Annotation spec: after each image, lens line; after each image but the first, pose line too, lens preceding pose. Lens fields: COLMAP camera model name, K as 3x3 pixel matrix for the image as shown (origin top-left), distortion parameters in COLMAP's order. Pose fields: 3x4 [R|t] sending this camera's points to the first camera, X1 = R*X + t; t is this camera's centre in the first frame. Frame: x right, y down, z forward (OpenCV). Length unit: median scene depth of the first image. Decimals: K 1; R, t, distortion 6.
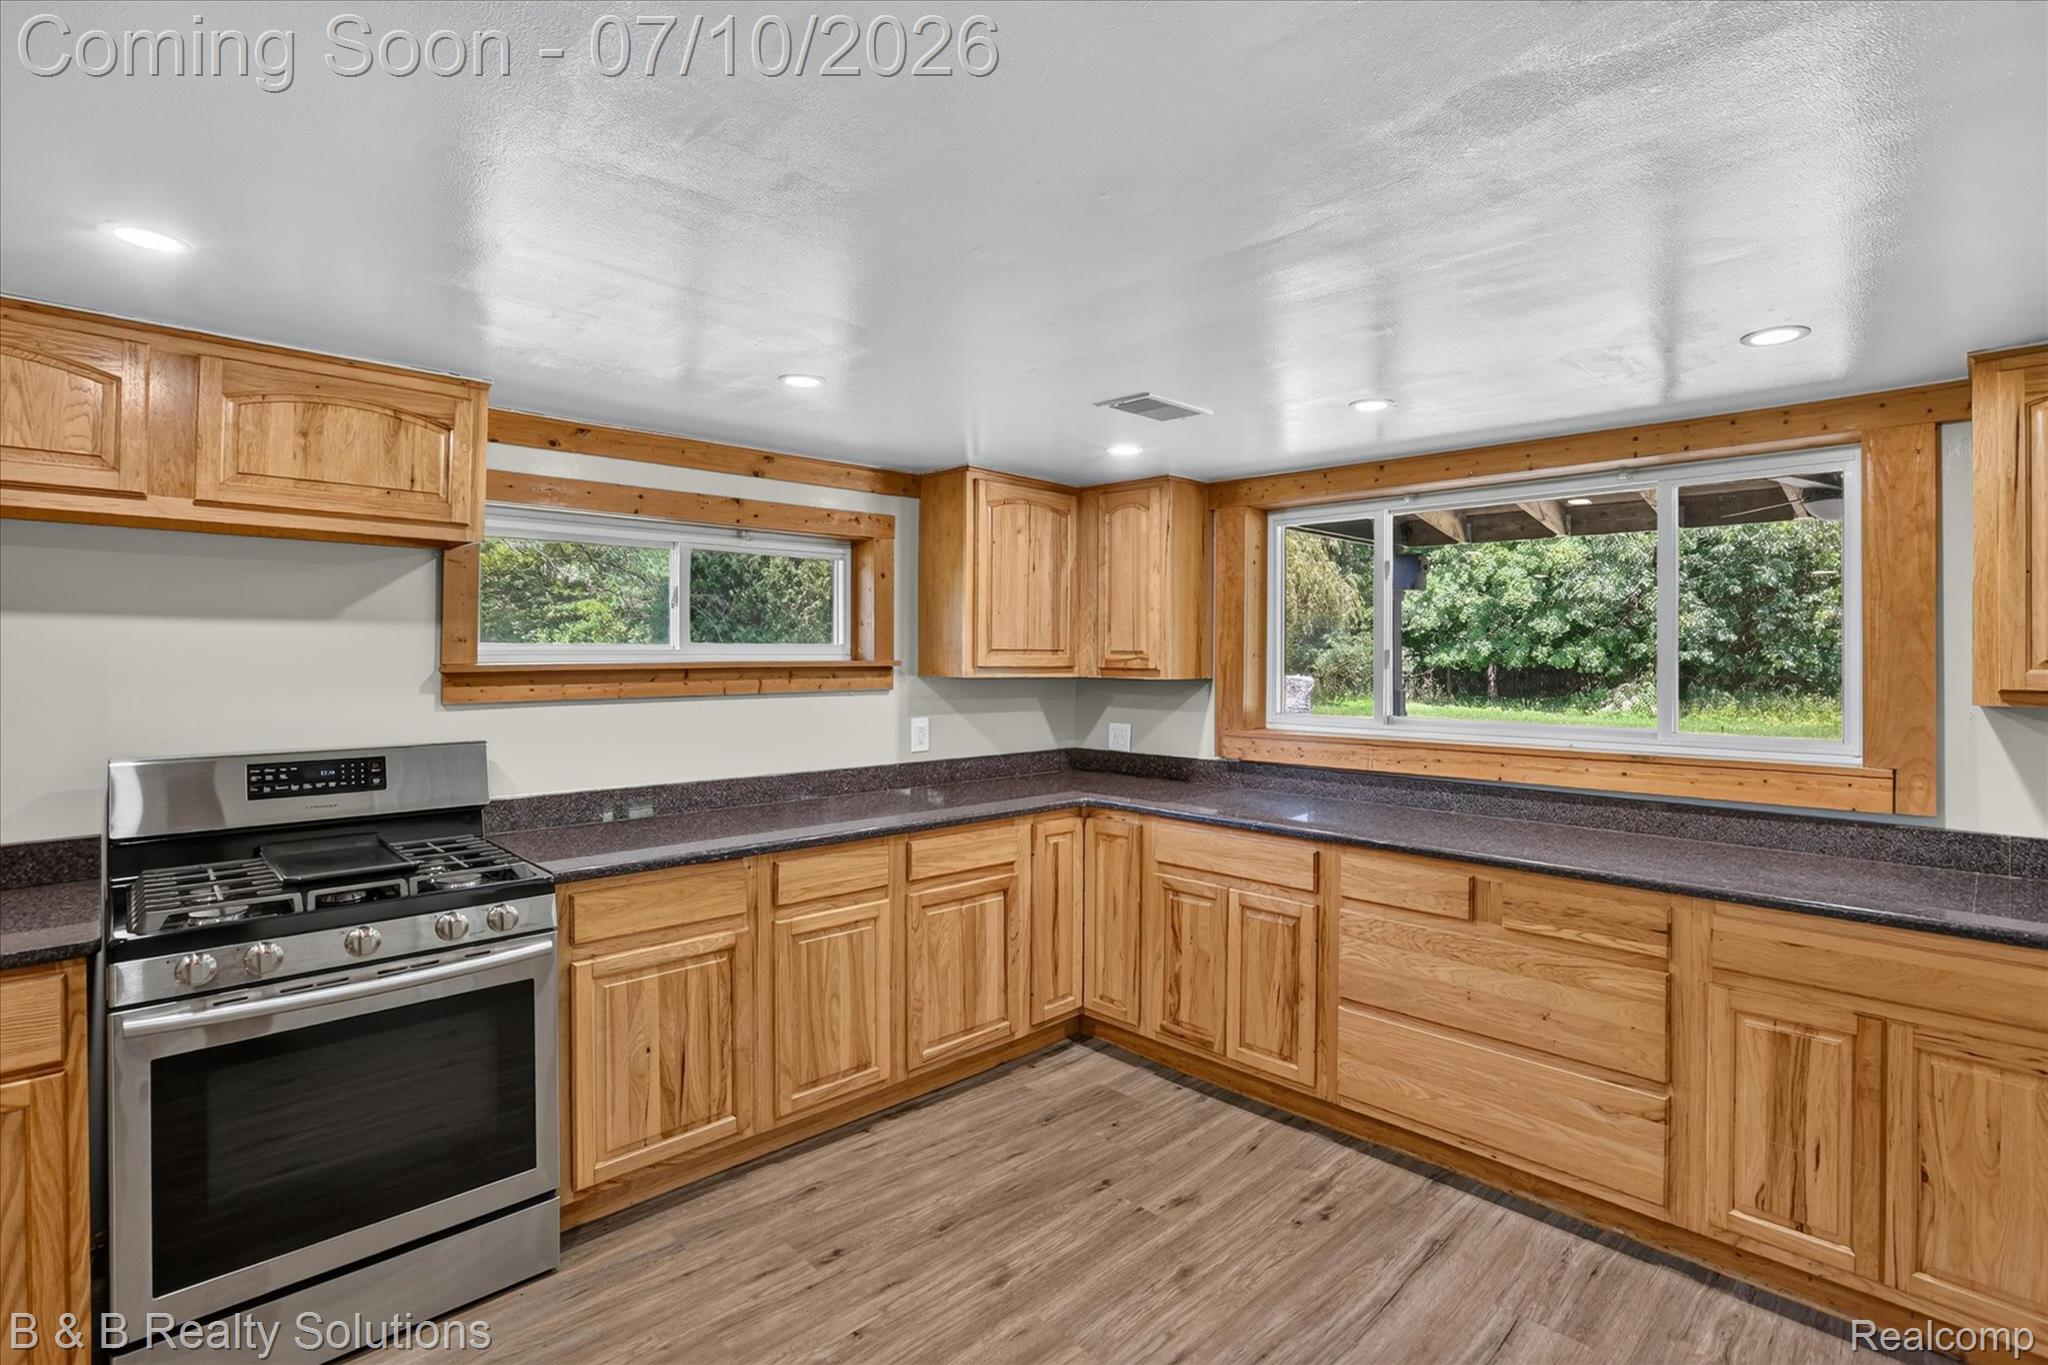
lens RADIAL K [[978.5, 0, 1067.8], [0, 978.5, 633.4], [0, 0, 1]] dist [-0.029712, 0.000230]
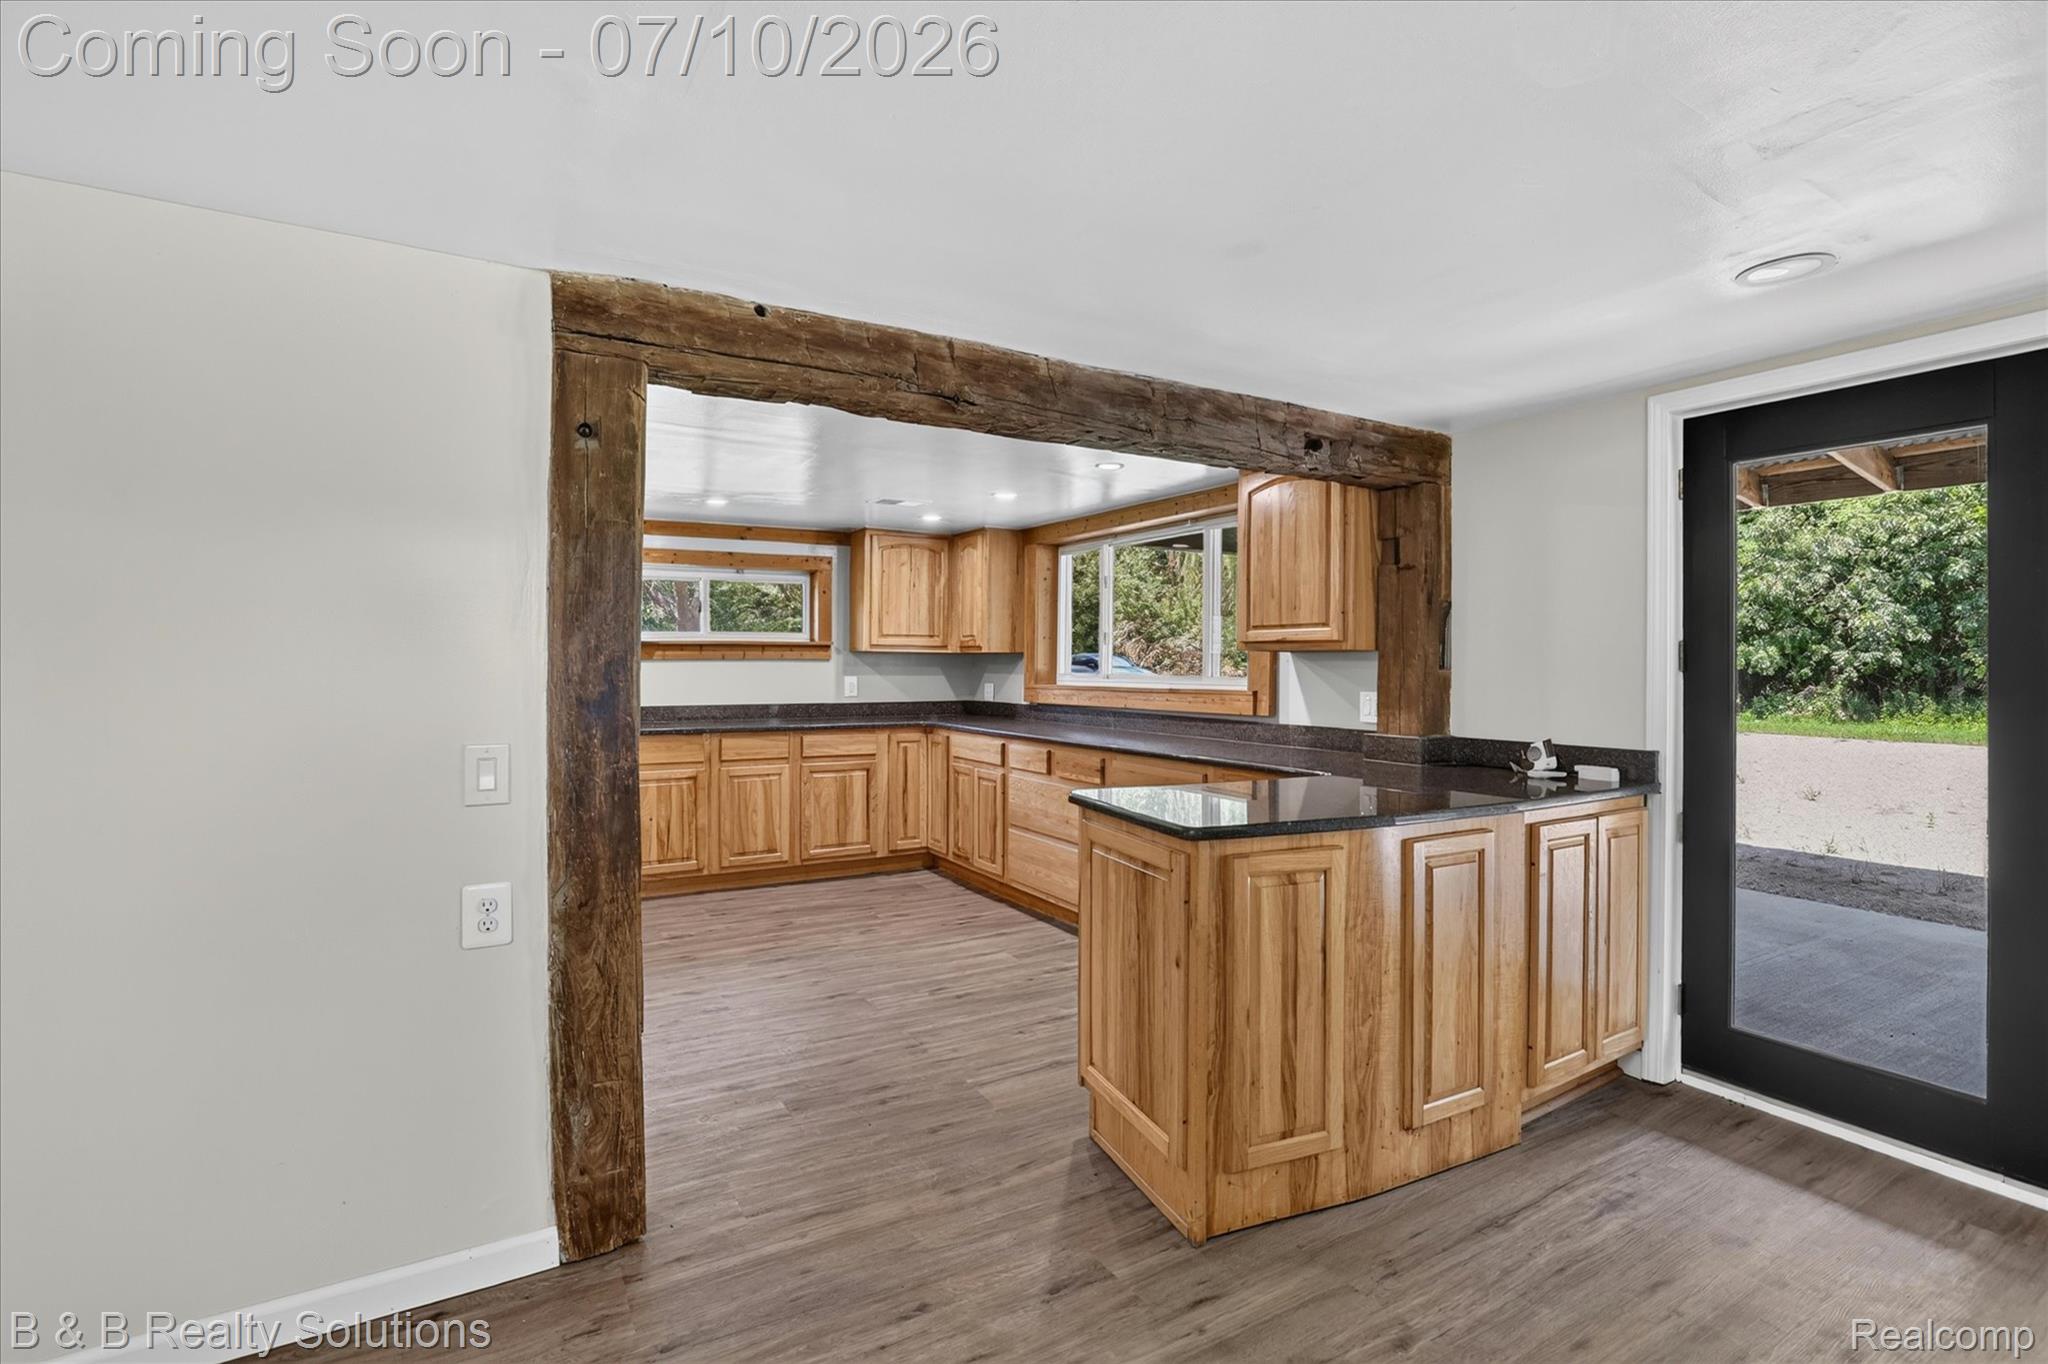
lens RADIAL K [[978.5, 0, 1071.8], [0, 978.5, 634.6], [0, 0, 1]] dist [-0.029712, 0.000230]
pose [[0.971985, -0.009696, -0.234845, 0.661372], [0.007437, 0.999917, -0.010502, 0.037500], [0.234927, 0.008461, 0.971976, -0.587191]]
